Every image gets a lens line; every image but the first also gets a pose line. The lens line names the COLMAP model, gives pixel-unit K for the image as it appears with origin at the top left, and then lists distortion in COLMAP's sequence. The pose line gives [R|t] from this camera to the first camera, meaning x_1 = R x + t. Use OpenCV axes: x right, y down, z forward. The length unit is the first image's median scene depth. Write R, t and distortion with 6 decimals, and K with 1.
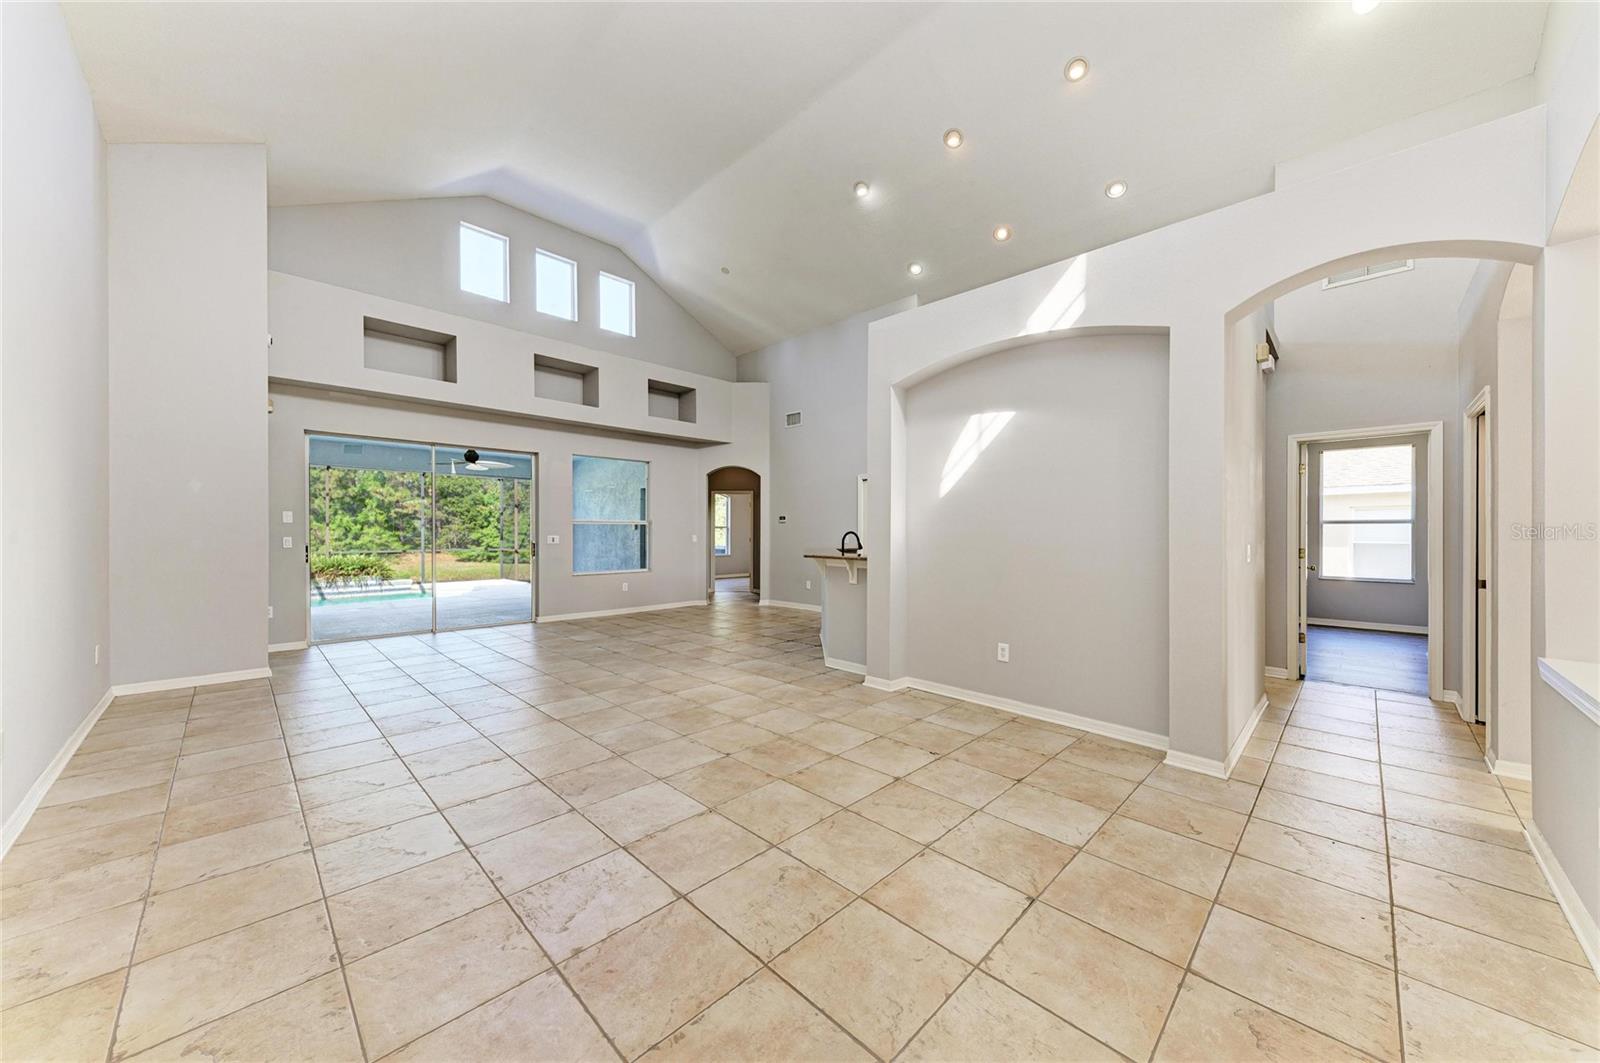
lens RADIAL K [[560.0, 0, 803.8], [0, 560.0, 535.7], [0, 0, 1]] dist [0.001036, -0.000034]
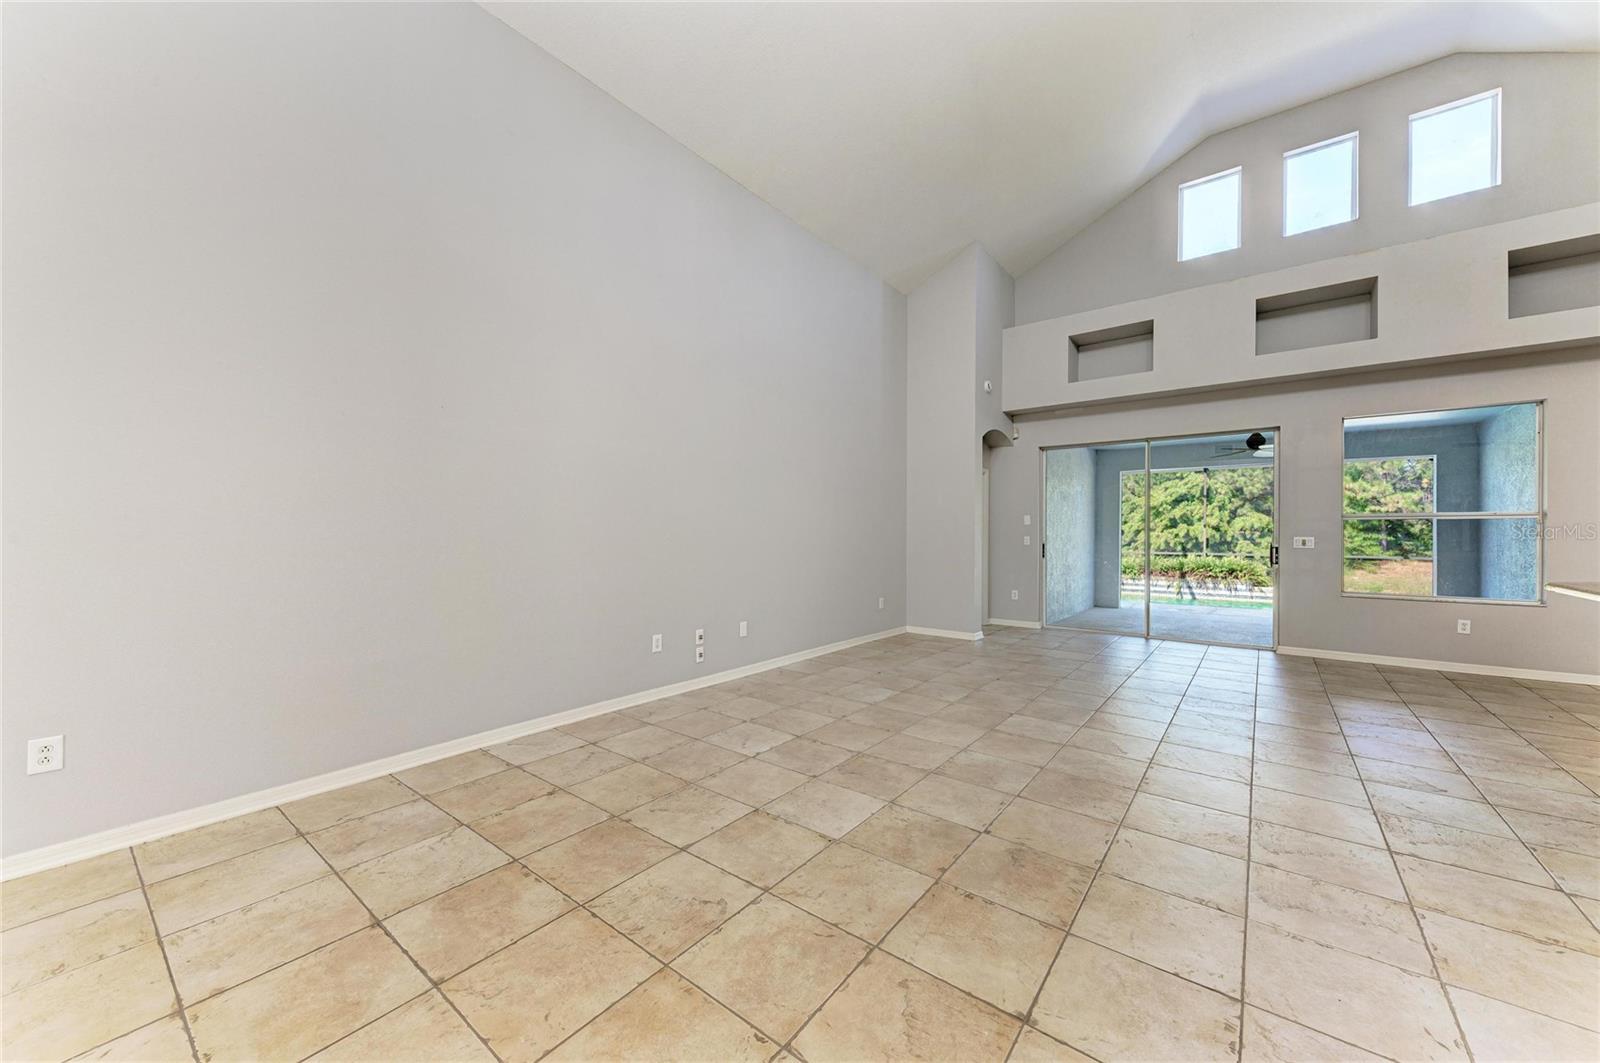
lens RADIAL K [[590.6, 0, 796.7], [0, 590.6, 533.3], [0, 0, 1]] dist [0.005544, -0.000266]
pose [[0.107833, -0.000385, -0.994169, 0.282411], [-0.009171, 0.999957, -0.001382, 0.002558], [0.994127, 0.009266, 0.107825, 0.312893]]
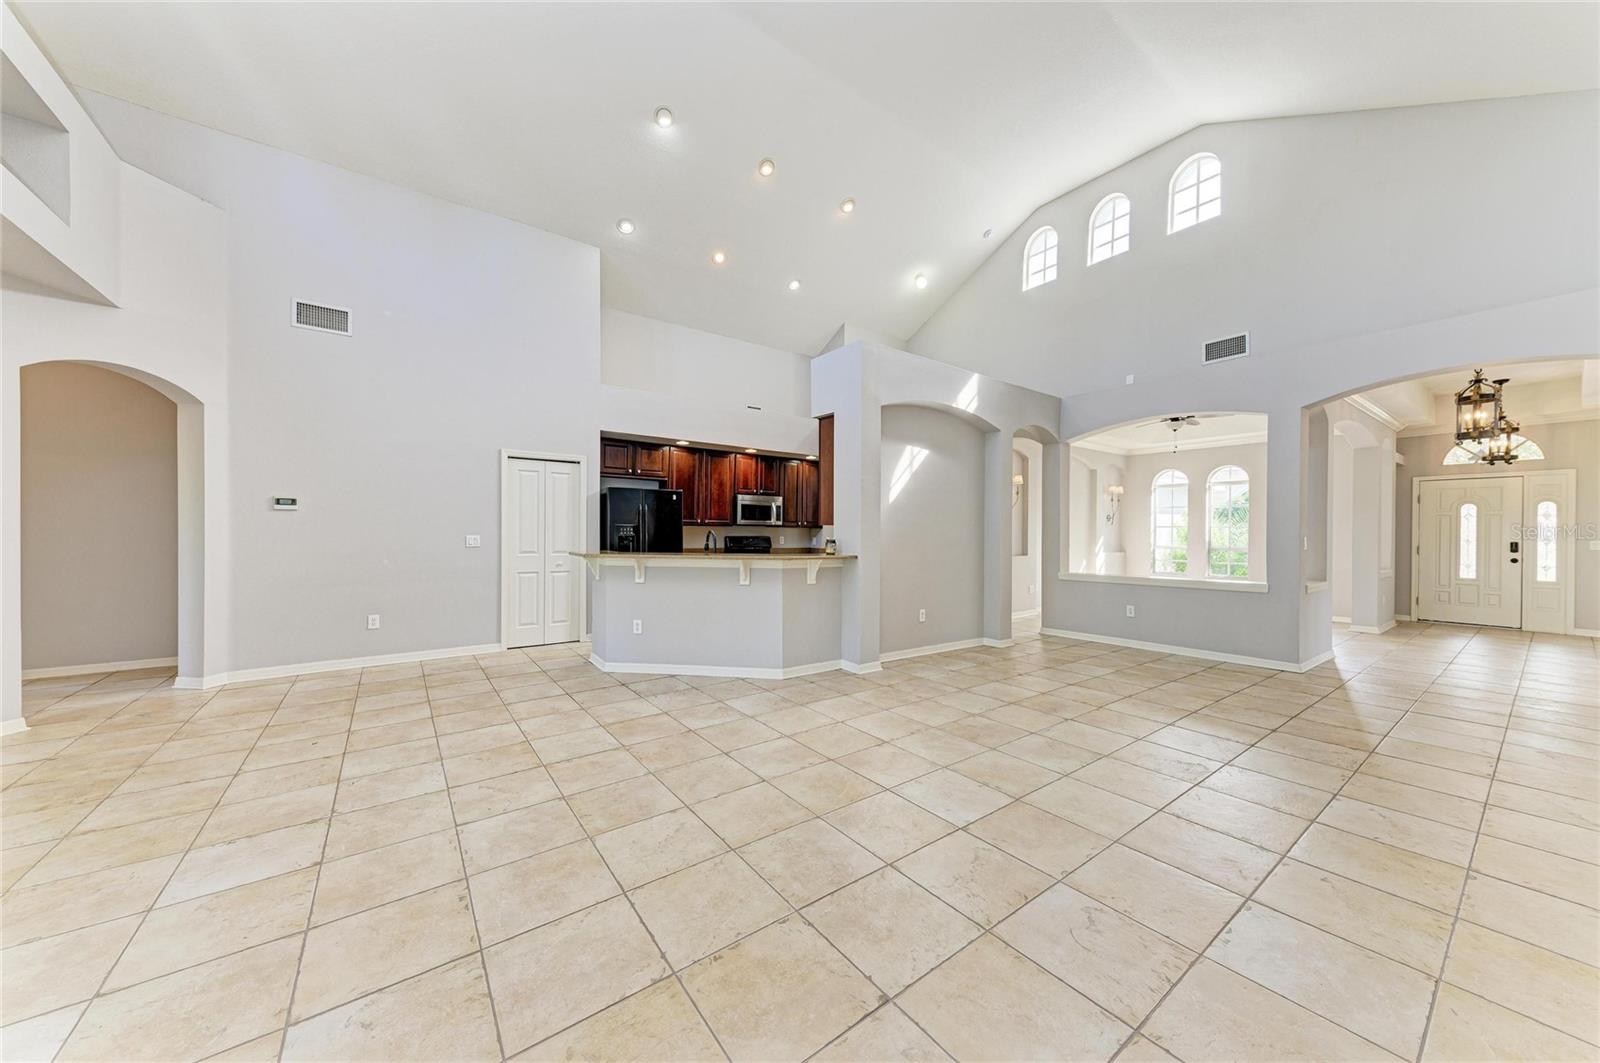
lens RADIAL K [[551.0, 0, 800.0], [0, 551.0, 531.5], [0, 0, 1]] dist [0.010348, -0.000115]
pose [[0.157436, 0.002087, 0.987527, -0.650434], [0.001046, 0.999997, -0.002280, -0.003495], [-0.987529, 0.001392, 0.157434, 0.643937]]
